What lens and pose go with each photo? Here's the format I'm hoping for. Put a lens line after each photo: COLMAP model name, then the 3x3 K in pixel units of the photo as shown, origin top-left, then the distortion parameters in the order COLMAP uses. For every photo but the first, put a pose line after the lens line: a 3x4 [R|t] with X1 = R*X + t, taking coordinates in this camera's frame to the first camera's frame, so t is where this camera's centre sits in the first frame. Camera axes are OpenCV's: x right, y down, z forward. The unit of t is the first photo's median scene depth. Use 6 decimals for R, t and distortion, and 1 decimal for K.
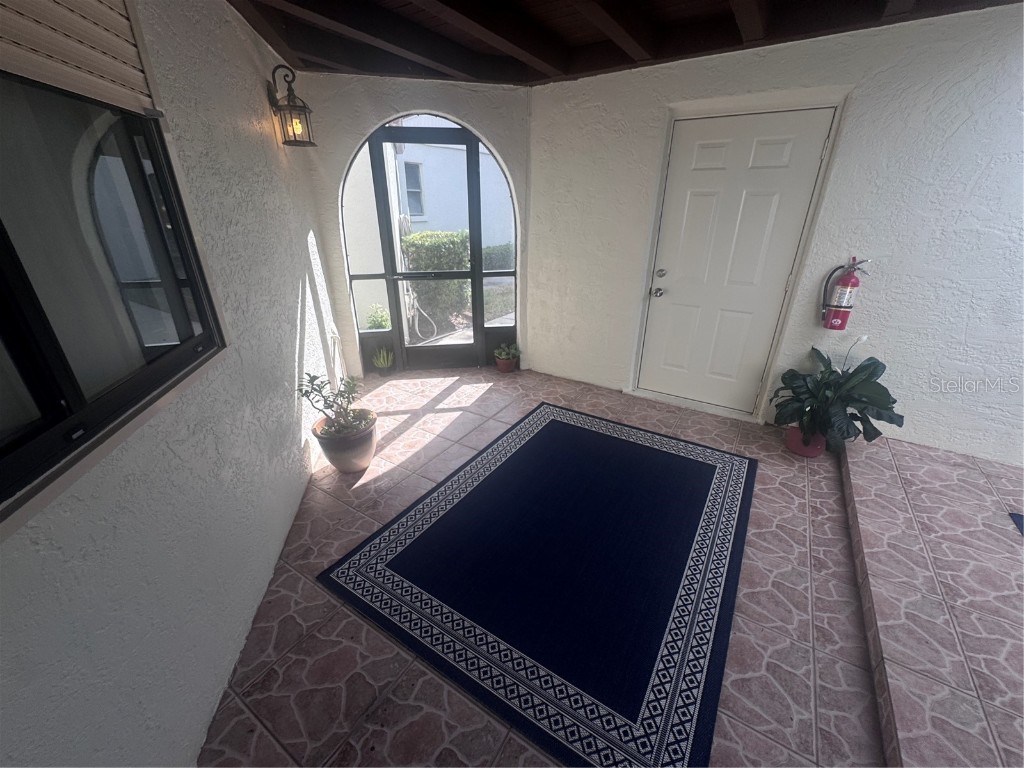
lens RADIAL K [[413.0, 0, 511.2], [0, 413.0, 387.6], [0, 0, 1]] dist [-0.002109, -0.000077]
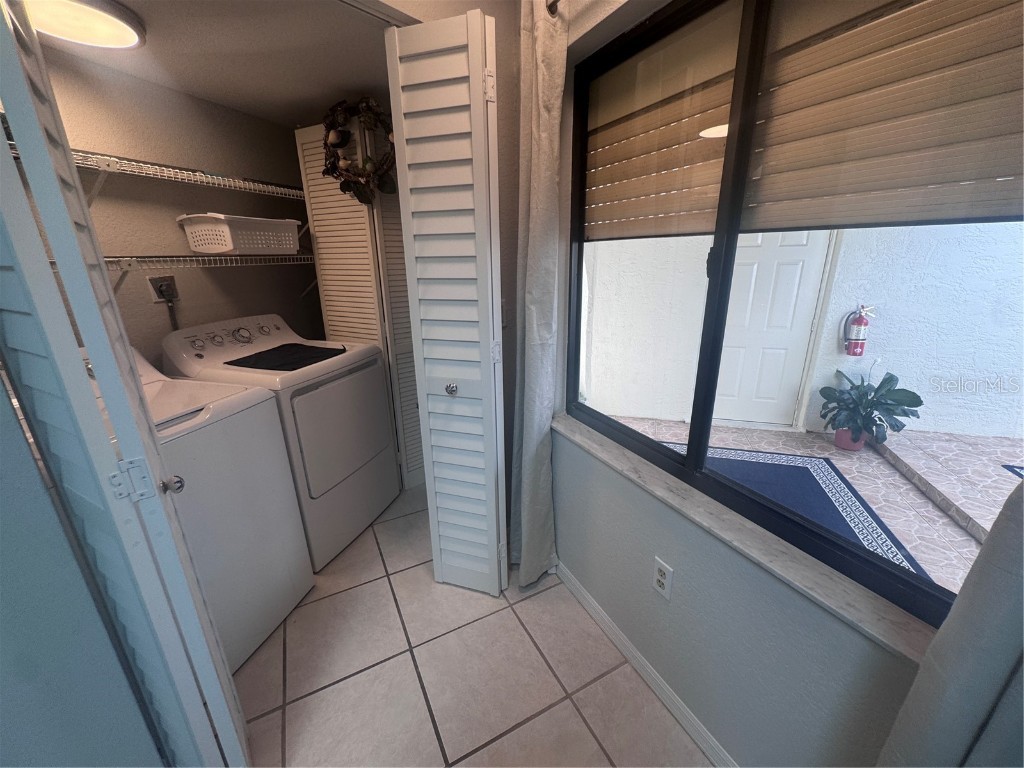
lens RADIAL K [[411.1, 0, 513.6], [0, 411.1, 386.8], [0, 0, 1]] dist [-0.003528, -0.000317]
pose [[0.965064, -0.101401, 0.241597, -0.677010], [0.129229, 0.986330, -0.102236, -0.045073], [-0.227928, 0.129885, 0.964976, -0.060749]]
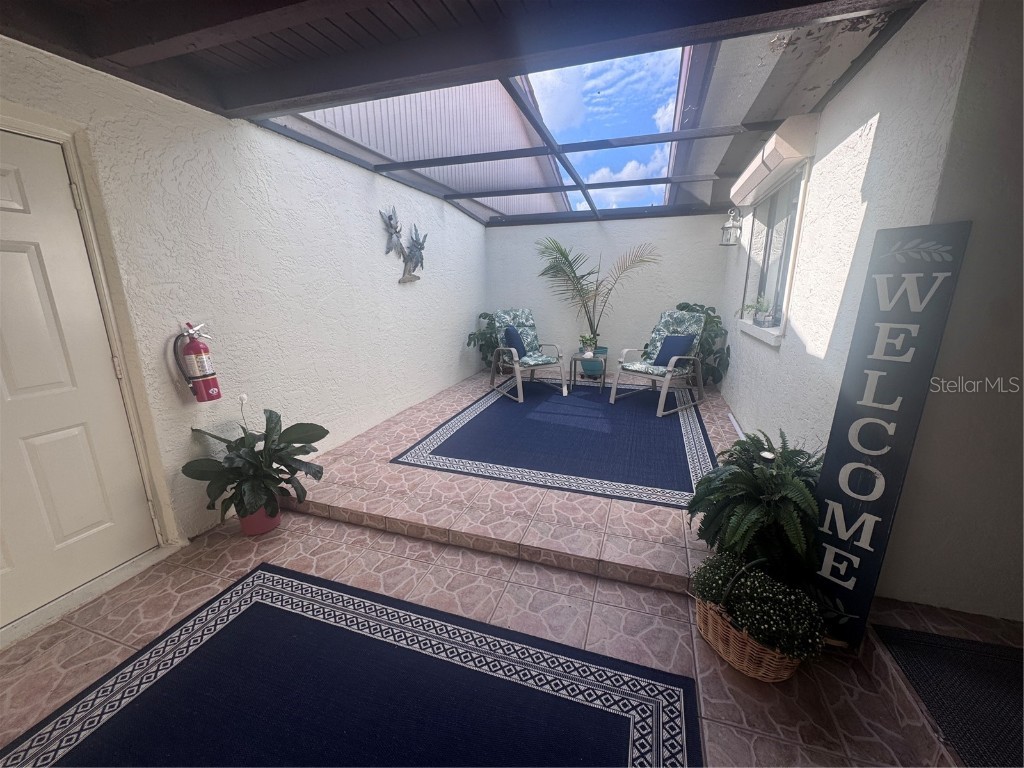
lens RADIAL K [[411.1, 0, 513.6], [0, 411.1, 386.8], [0, 0, 1]] dist [-0.003528, -0.000317]
pose [[-0.245324, -0.236392, 0.940178, -0.209739], [0.407522, 0.854818, 0.321265, -0.184896], [-0.879626, 0.461958, -0.113372, 0.509894]]
